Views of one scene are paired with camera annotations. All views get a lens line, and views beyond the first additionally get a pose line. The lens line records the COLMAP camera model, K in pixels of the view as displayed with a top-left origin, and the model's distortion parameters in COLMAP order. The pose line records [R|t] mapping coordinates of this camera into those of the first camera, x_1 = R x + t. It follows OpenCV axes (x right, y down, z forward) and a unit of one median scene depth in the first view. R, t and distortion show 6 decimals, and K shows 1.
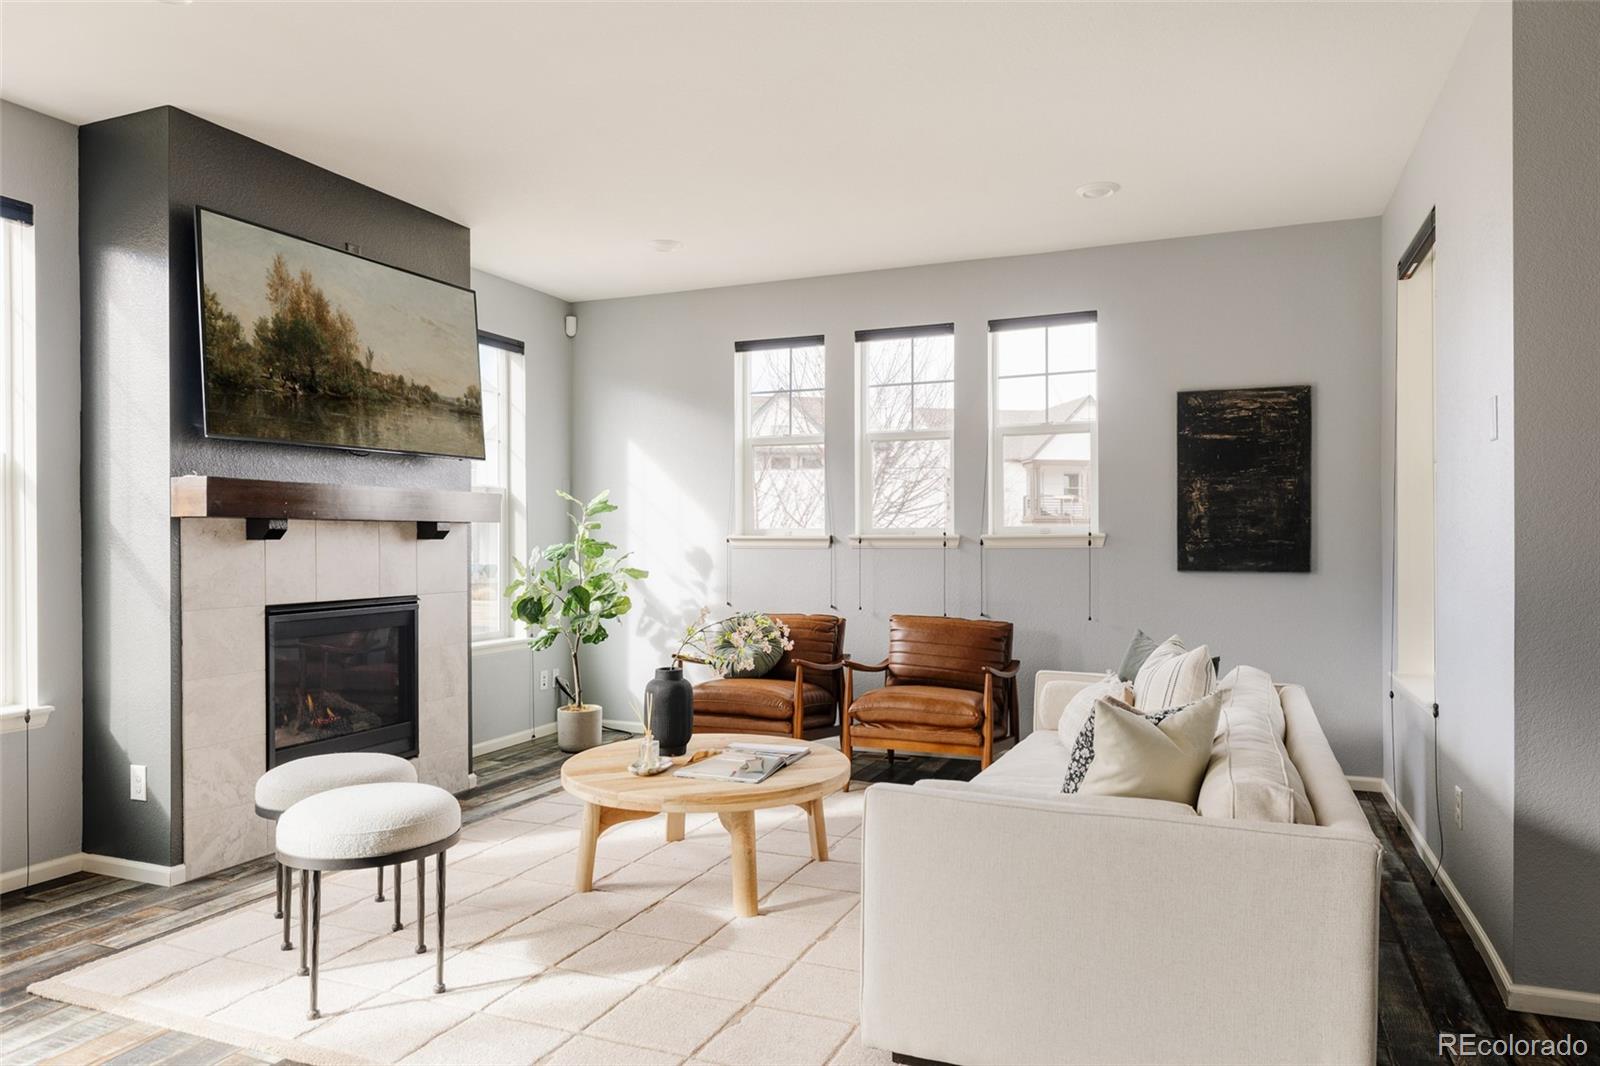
lens RADIAL K [[1038.9, 0, 808.2], [0, 1038.9, 534.3], [0, 0, 1]] dist [-0.007829, 0.001450]
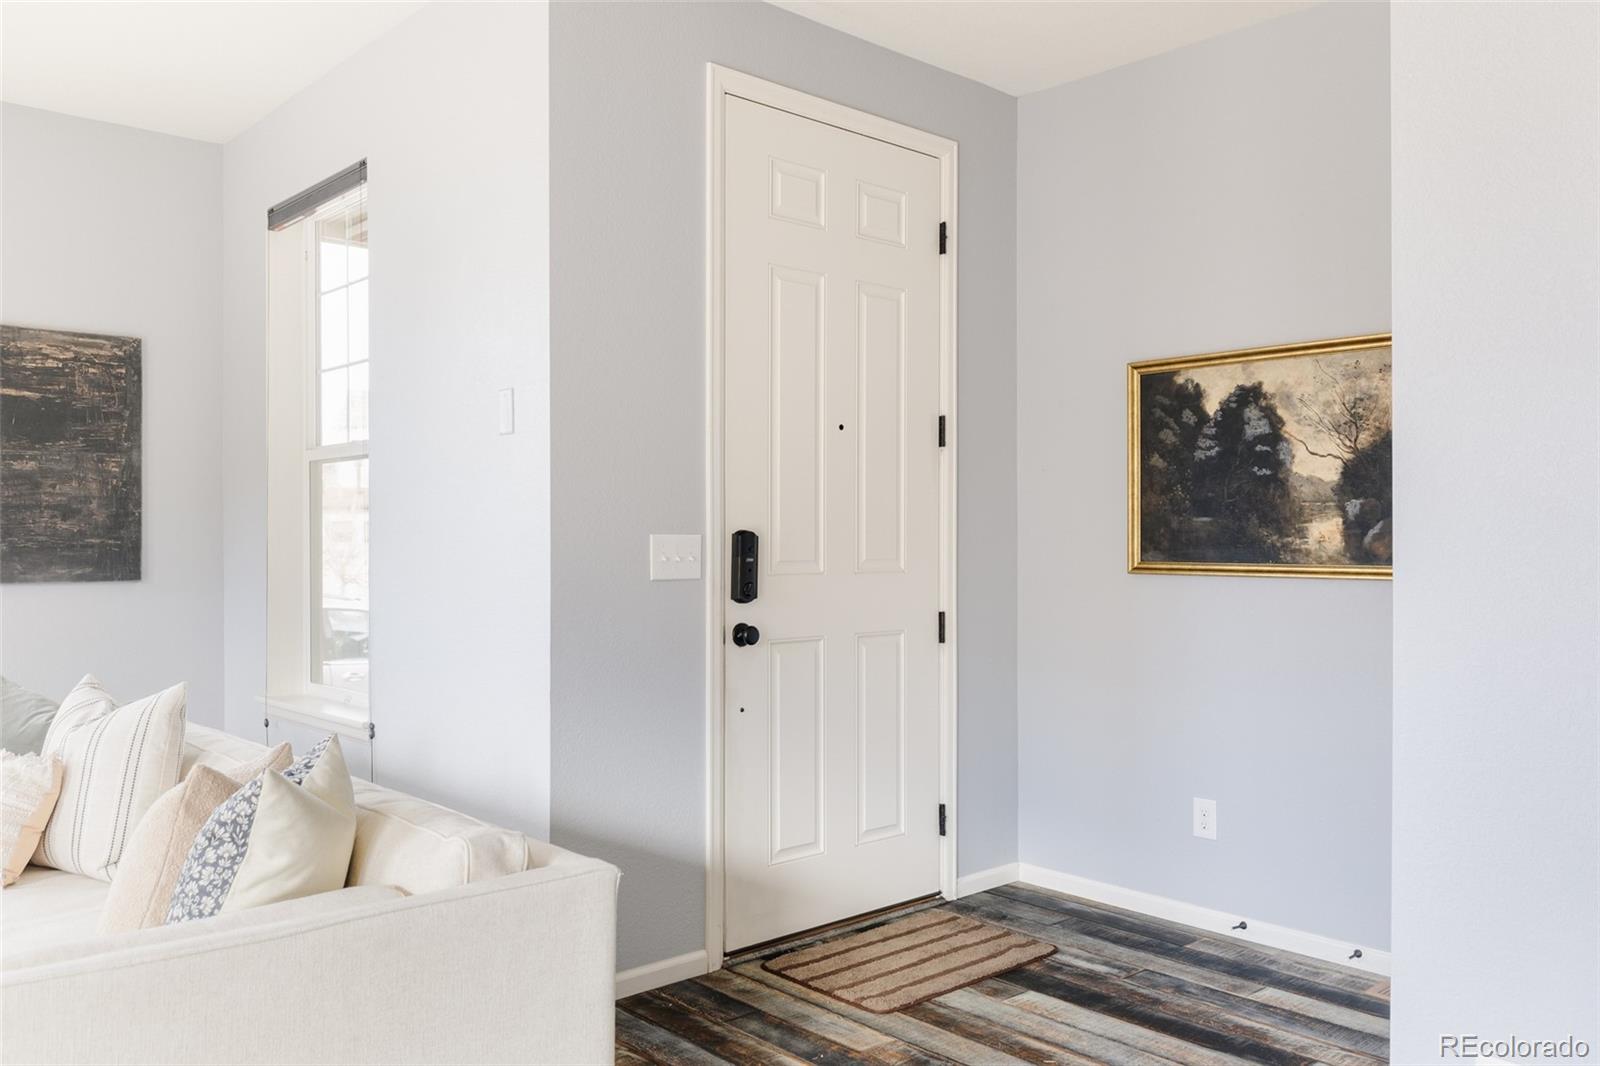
lens RADIAL K [[1286.7, 0, 803.1], [0, 1286.7, 527.5], [0, 0, 1]] dist [-0.001609, -0.002586]
pose [[0.420957, 0.005757, 0.907062, -0.175376], [-0.003907, 0.999982, -0.004534, -0.000469], [-0.907072, -0.001635, 0.420972, 0.149523]]
